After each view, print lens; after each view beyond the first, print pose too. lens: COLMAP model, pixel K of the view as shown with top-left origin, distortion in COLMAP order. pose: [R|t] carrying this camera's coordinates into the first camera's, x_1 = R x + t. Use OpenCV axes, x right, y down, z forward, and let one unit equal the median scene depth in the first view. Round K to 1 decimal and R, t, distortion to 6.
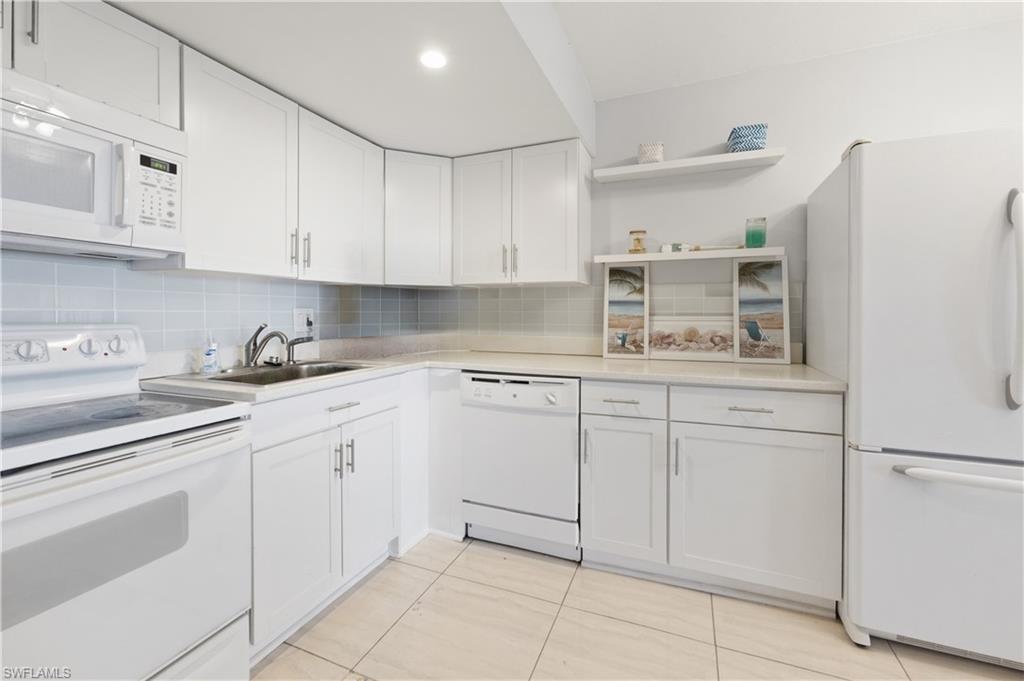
lens RADIAL K [[422.6, 0, 514.7], [0, 422.6, 319.7], [0, 0, 1]] dist [-0.019224, 0.013543]
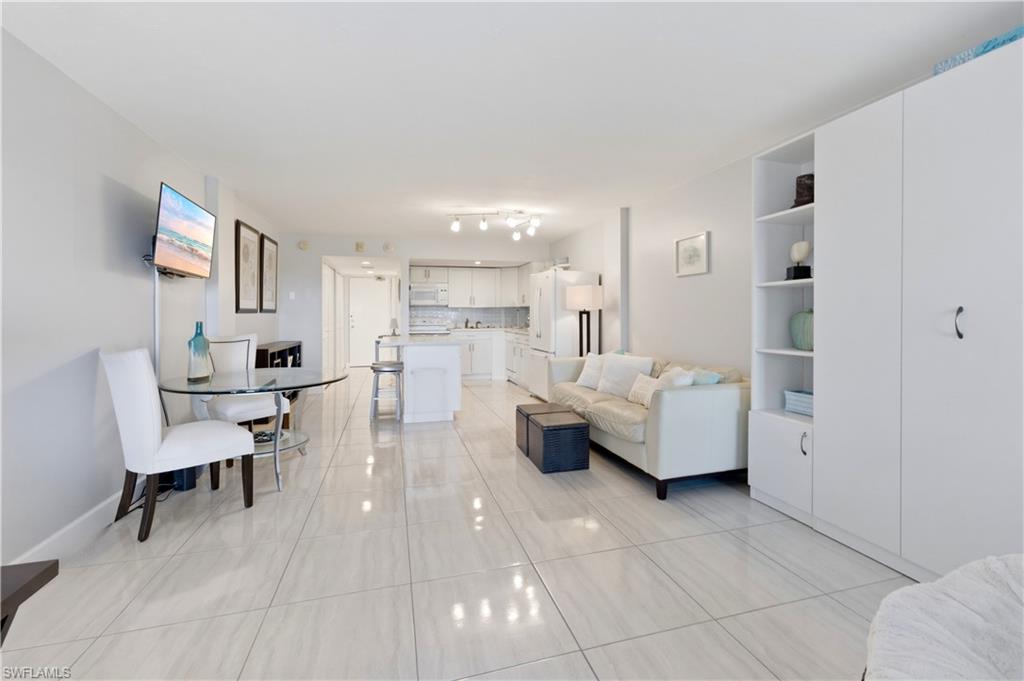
lens RADIAL K [[428.9, 0, 511.5], [0, 428.9, 315.4], [0, 0, 1]] dist [-0.003034, 0.000051]
pose [[0.620459, 0.000936, -0.784238, 2.812670], [-0.011155, 0.999909, -0.007632, 0.010983], [0.784159, 0.013483, 0.620413, -1.250695]]
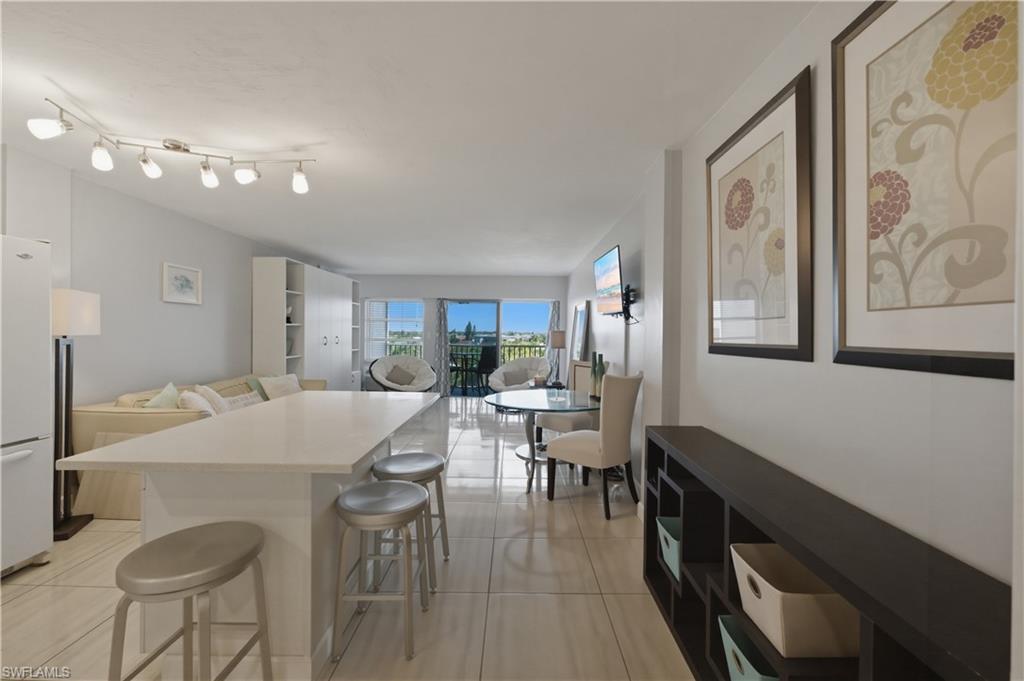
lens RADIAL K [[427.0, 0, 505.3], [0, 427.0, 336.7], [0, 0, 1]] dist [0.000724, 0.000355]
pose [[-0.364585, -0.011238, 0.931102, -0.516502], [0.003931, 0.999900, 0.013607, -0.055084], [-0.931162, 0.008621, -0.364504, -0.148590]]
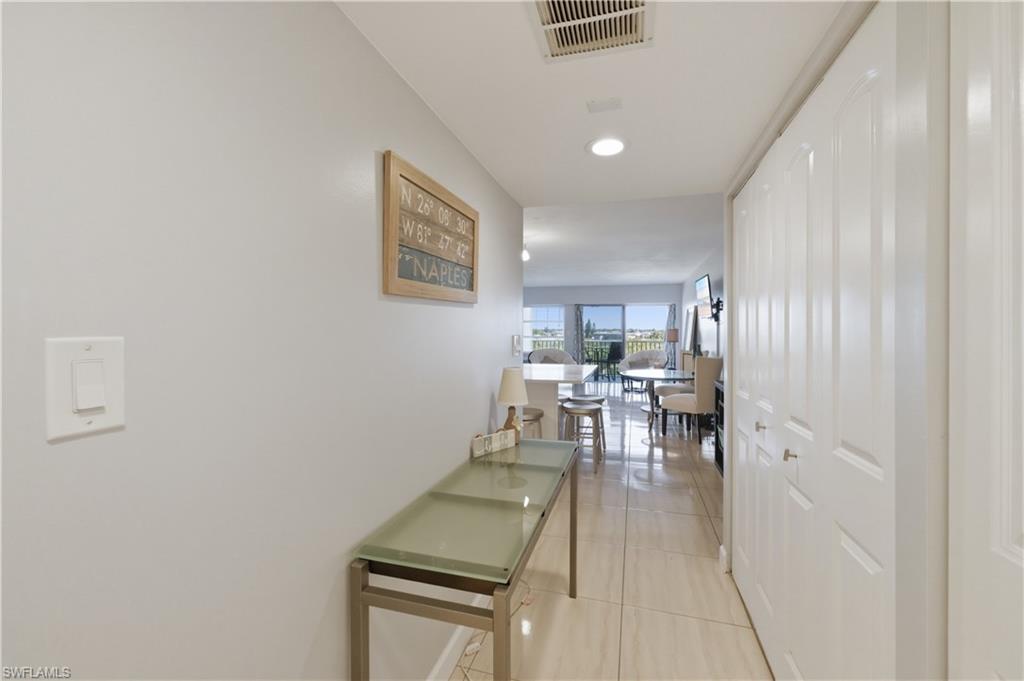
lens RADIAL K [[412.0, 0, 518.1], [0, 412.0, 330.3], [0, 0, 1]] dist [-0.000946, 0.000007]
pose [[-0.118908, -0.000045, 0.992905, -1.394747], [0.014167, 0.999898, 0.001742, -0.067000], [-0.992804, 0.014273, -0.118895, 0.248560]]
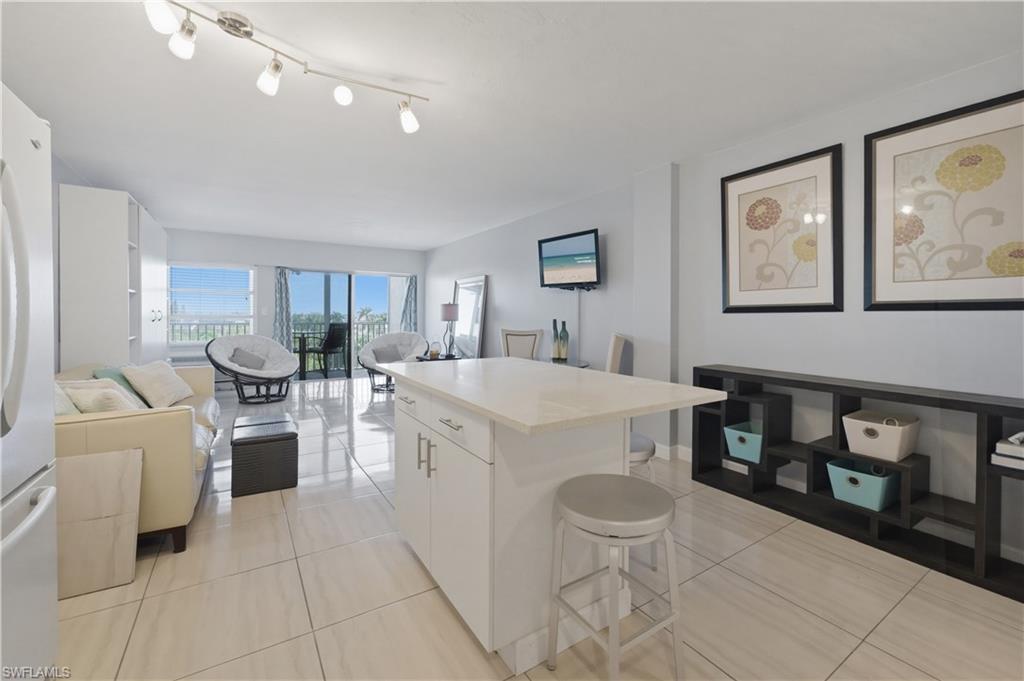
lens RADIAL K [[428.9, 0, 511.5], [0, 428.9, 315.4], [0, 0, 1]] dist [-0.003034, 0.000051]
pose [[-0.817959, -0.003304, 0.575267, 0.001476], [0.005085, 0.999903, 0.012973, -0.014657], [-0.575254, 0.013537, -0.817863, 0.653935]]
